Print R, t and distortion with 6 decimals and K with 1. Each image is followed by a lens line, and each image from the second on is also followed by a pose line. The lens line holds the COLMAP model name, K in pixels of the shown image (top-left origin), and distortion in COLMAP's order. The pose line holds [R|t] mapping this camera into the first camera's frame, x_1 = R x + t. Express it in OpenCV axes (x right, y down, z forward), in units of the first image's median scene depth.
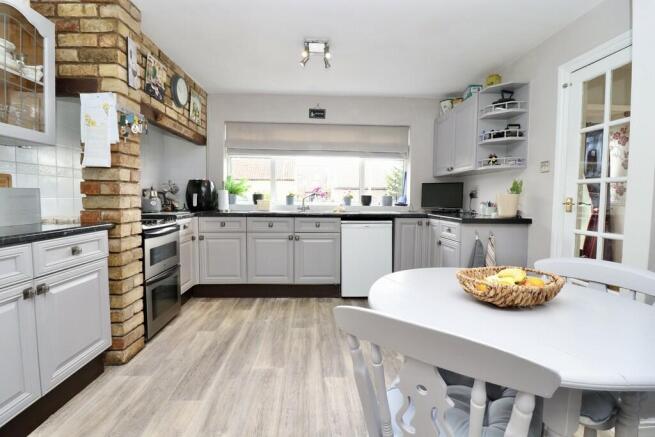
lens RADIAL K [[317.5, 0, 324.8], [0, 317.5, 213.9], [0, 0, 1]] dist [0.000562, -0.015632]
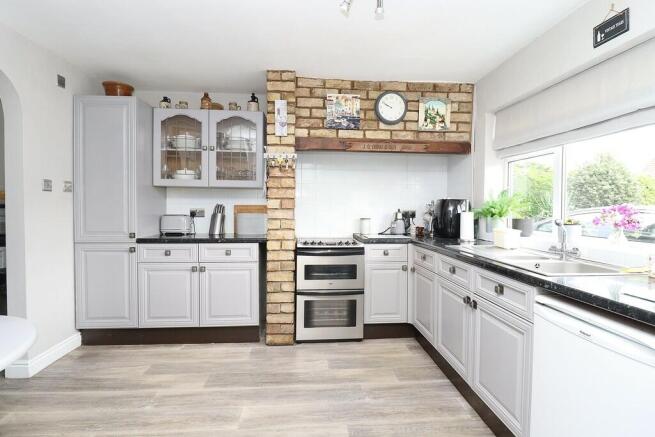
lens RADIAL K [[317.5, 0, 324.8], [0, 317.5, 213.9], [0, 0, 1]] dist [0.000562, -0.015632]
pose [[0.018847, 0.013260, -0.999734, 0.639493], [-0.058164, 0.998233, 0.012144, -0.098461], [0.998129, 0.057919, 0.019585, 1.075196]]
